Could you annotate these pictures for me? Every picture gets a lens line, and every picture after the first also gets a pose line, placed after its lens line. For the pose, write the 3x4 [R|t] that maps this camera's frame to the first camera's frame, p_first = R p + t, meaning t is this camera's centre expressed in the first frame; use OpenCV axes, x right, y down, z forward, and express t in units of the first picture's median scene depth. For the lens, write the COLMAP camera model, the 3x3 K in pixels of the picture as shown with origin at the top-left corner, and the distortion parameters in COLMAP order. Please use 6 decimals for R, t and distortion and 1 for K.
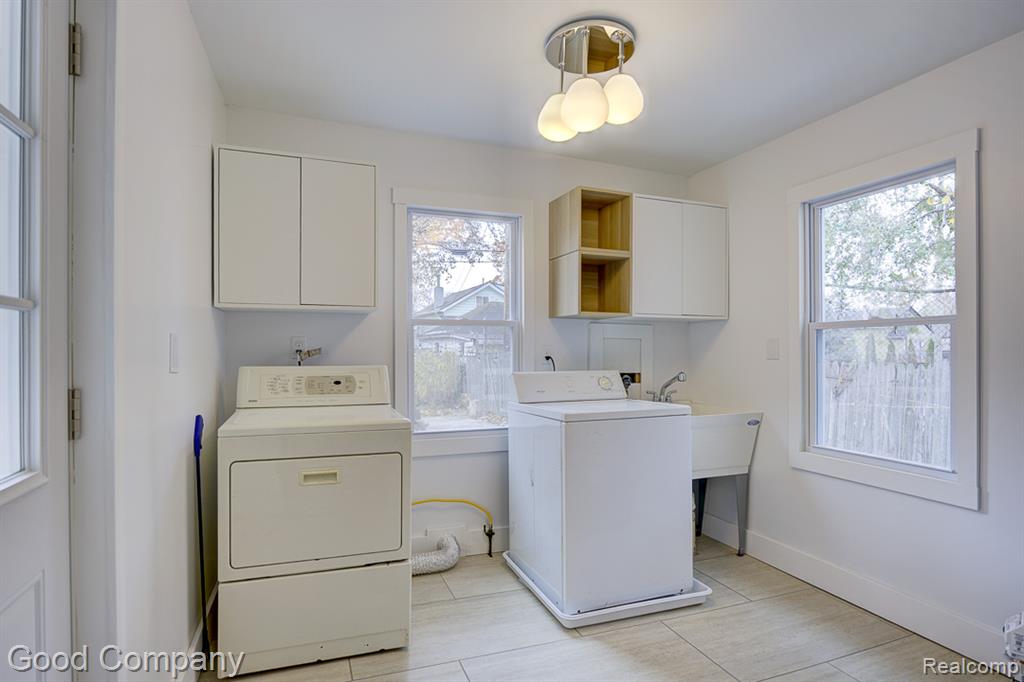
lens RADIAL K [[524.3, 0, 496.4], [0, 524.3, 353.4], [0, 0, 1]] dist [-0.020631, 0.001043]
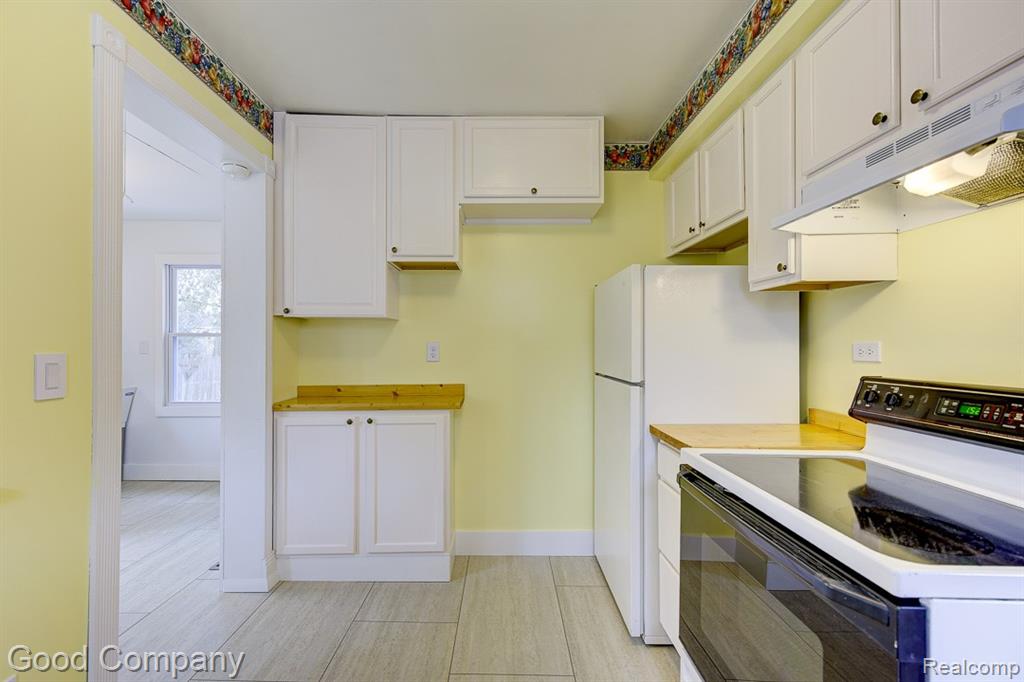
lens RADIAL K [[433.2, 0, 510.2], [0, 433.2, 342.6], [0, 0, 1]] dist [0.009840, -0.001423]
pose [[0.348258, 0.006224, 0.937378, -0.340342], [0.003107, 0.999965, -0.007794, -0.009748], [-0.937394, 0.005626, 0.348226, -0.537642]]
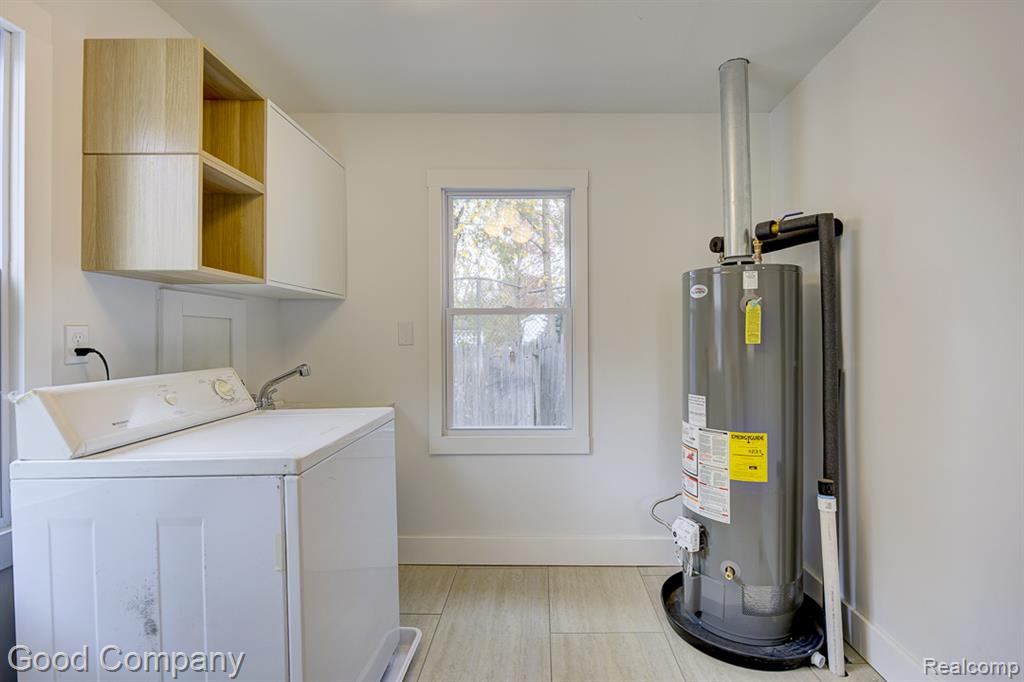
lens RADIAL K [[468.4, 0, 515.0], [0, 468.4, 334.7], [0, 0, 1]] dist [0.000486, 0.000009]
pose [[0.345023, -0.002057, 0.938592, -0.188652], [0.004870, 0.999988, 0.000402, -0.005890], [-0.938582, 0.004432, 0.345029, 0.501866]]
